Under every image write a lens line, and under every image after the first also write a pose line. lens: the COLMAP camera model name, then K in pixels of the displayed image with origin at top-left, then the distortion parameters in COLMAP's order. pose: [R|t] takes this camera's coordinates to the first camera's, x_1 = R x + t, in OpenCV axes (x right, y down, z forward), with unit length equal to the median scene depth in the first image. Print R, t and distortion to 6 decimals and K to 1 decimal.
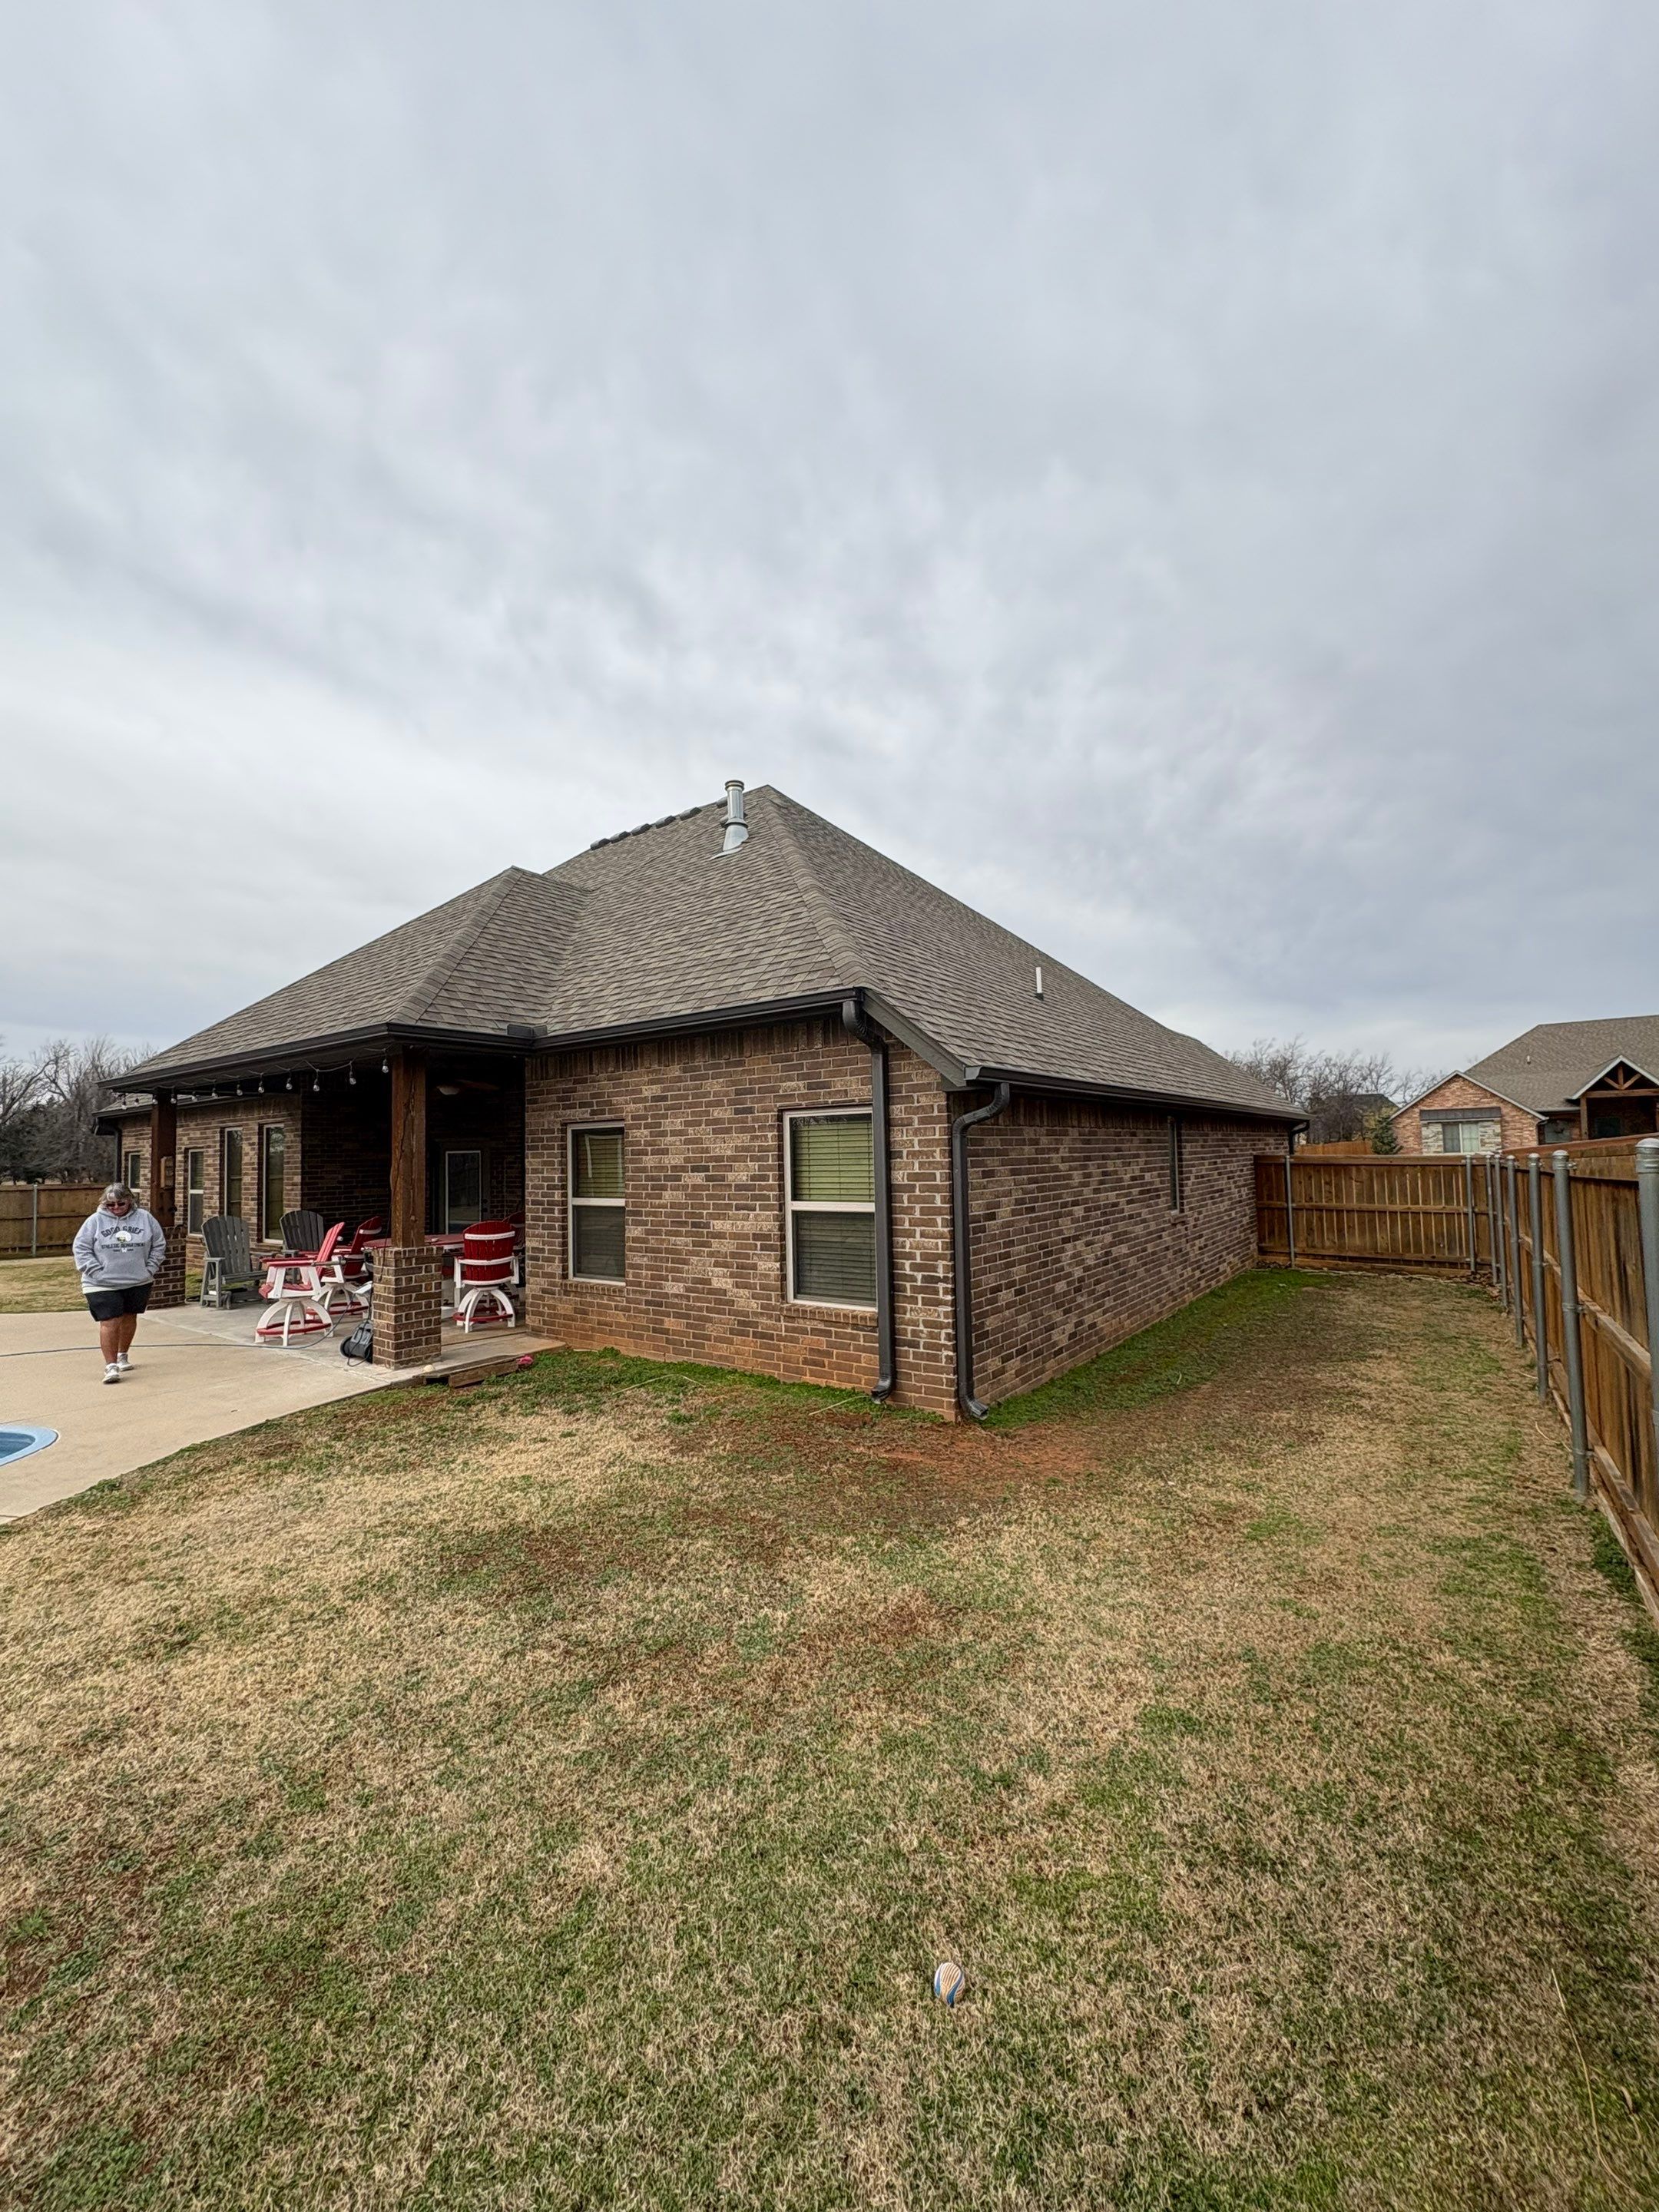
lens RADIAL K [[907.7, 0, 829.5], [0, 907.7, 1106.0], [0, 0, 1]] dist [0.000172, -0.000022]
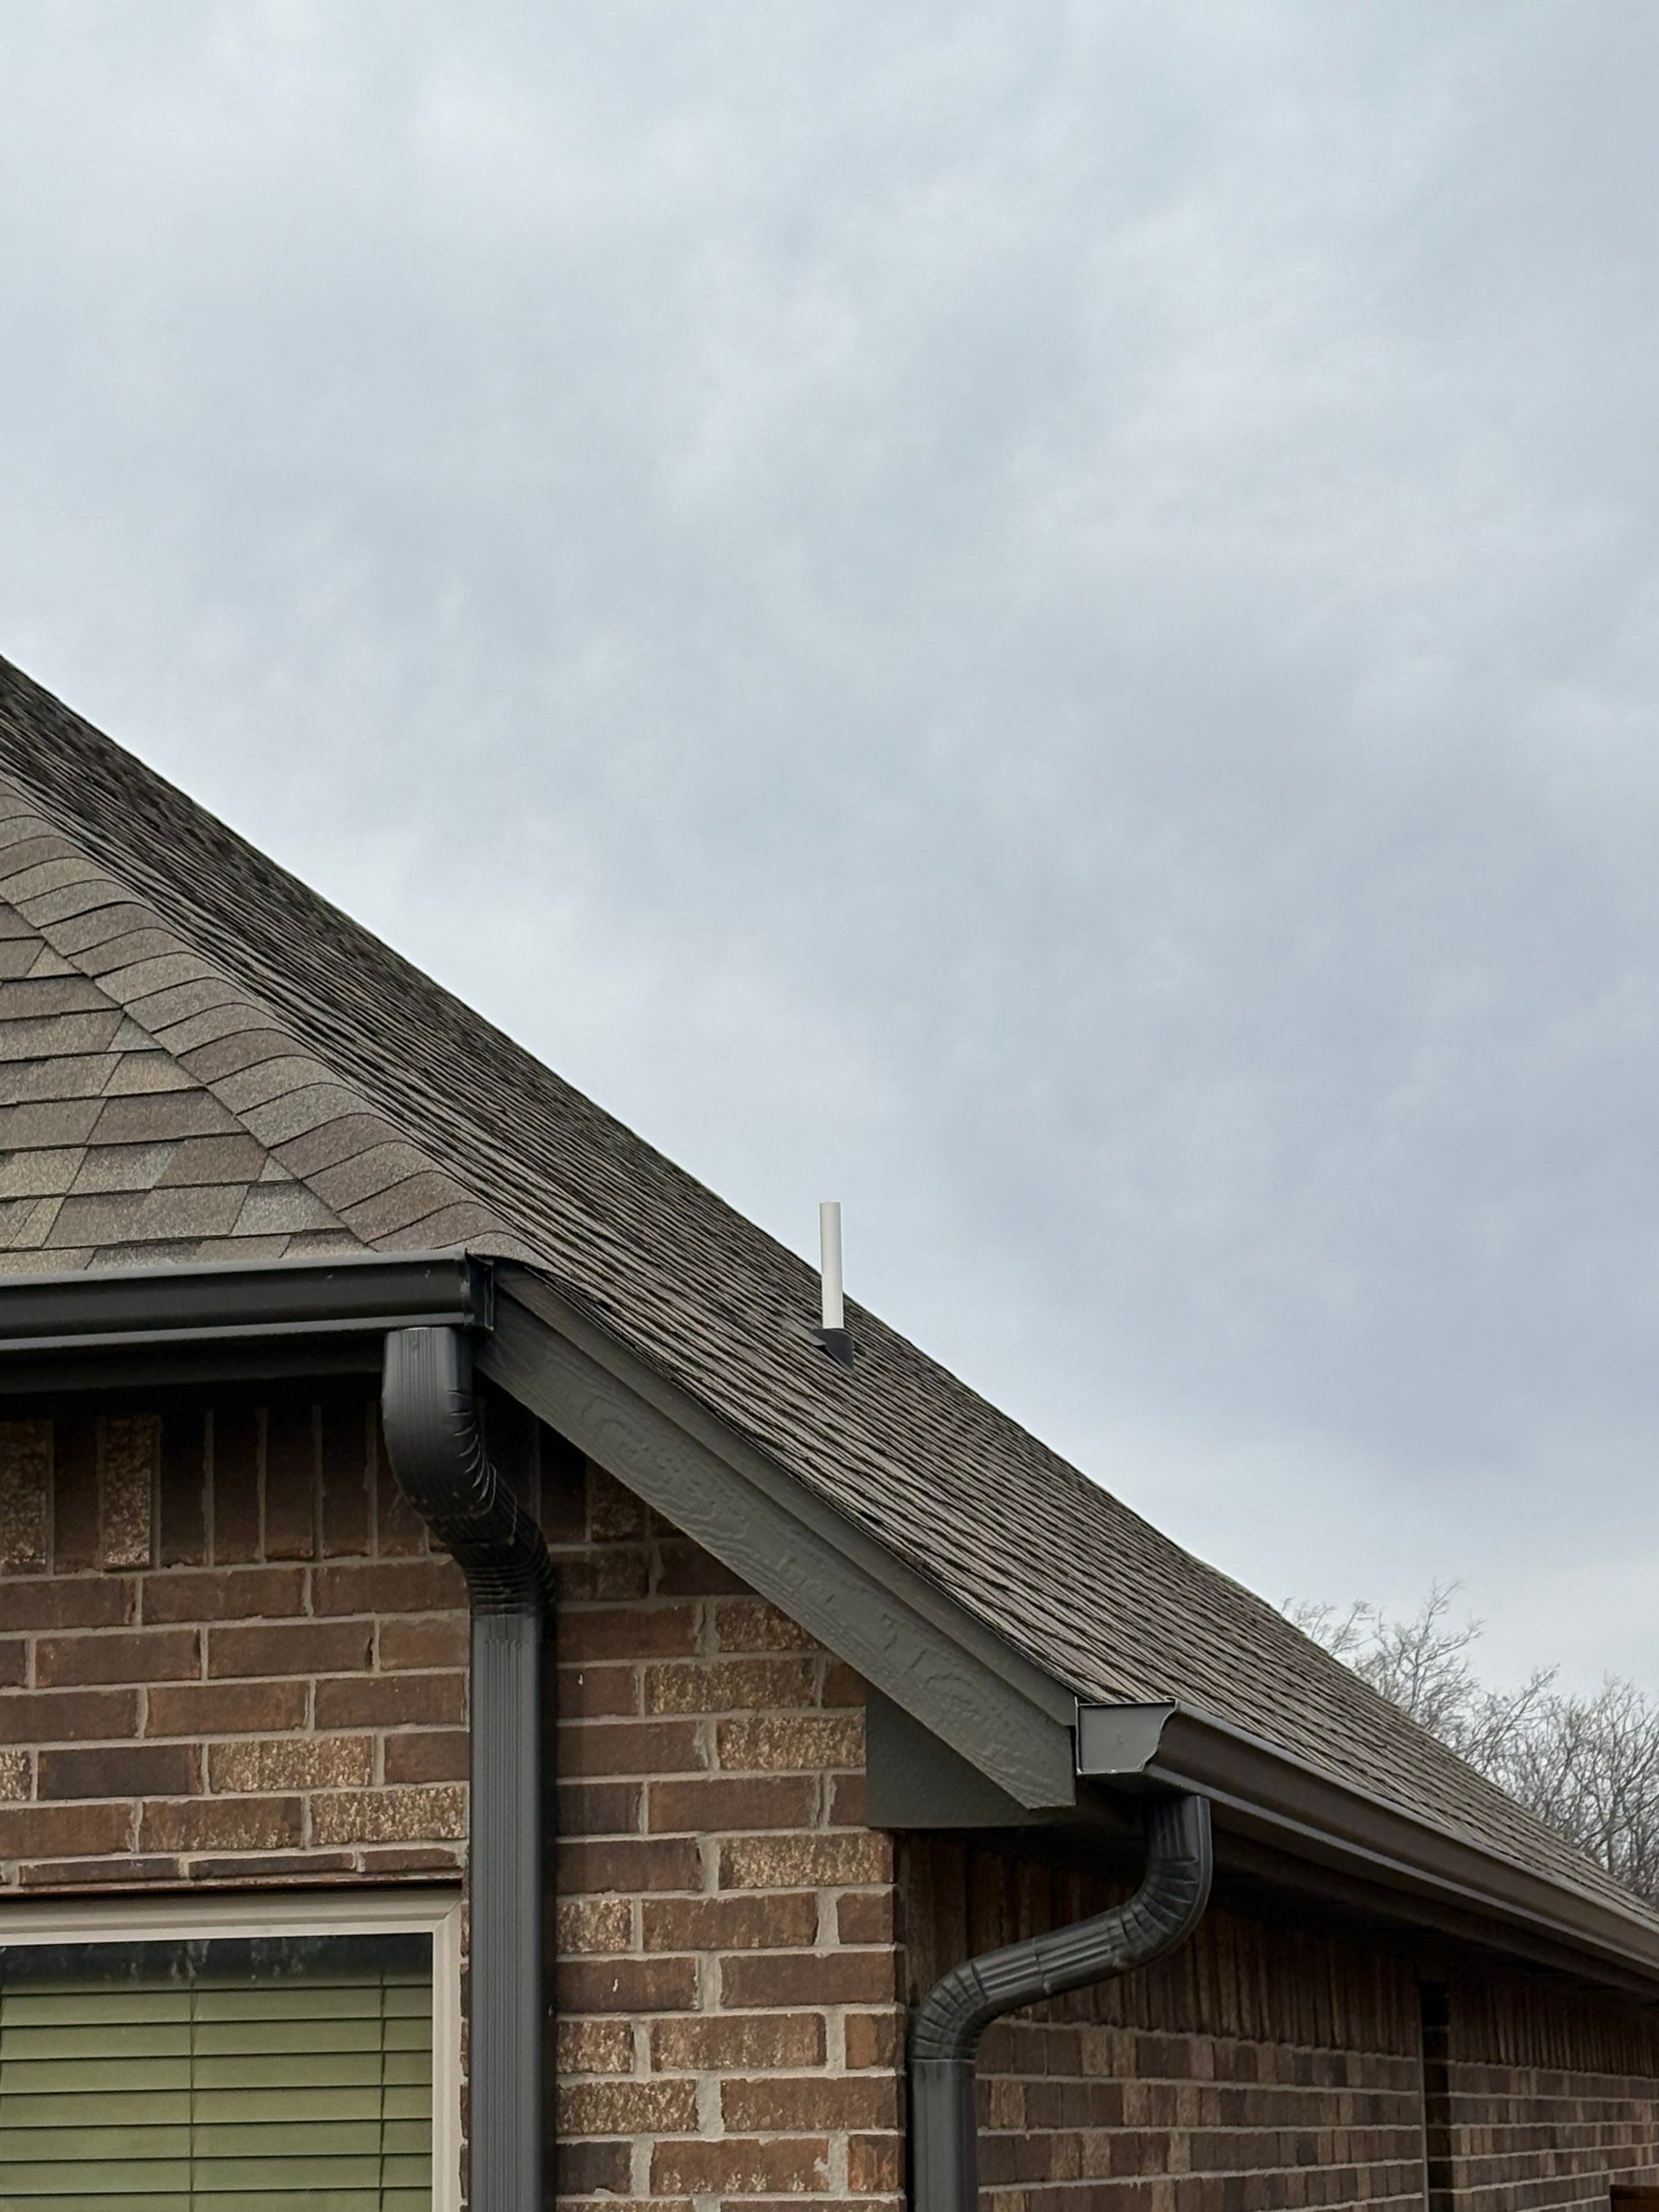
lens RADIAL K [[4942.3, 0, 829.5], [0, 4942.3, 1106.0], [0, 0, 1]] dist [0.310080, -0.244573]
pose [[0.926069, 0.086373, 0.367336, -0.237692], [-0.028512, 0.986685, -0.160123, 0.001795], [-0.376275, 0.137812, 0.916201, 0.011635]]
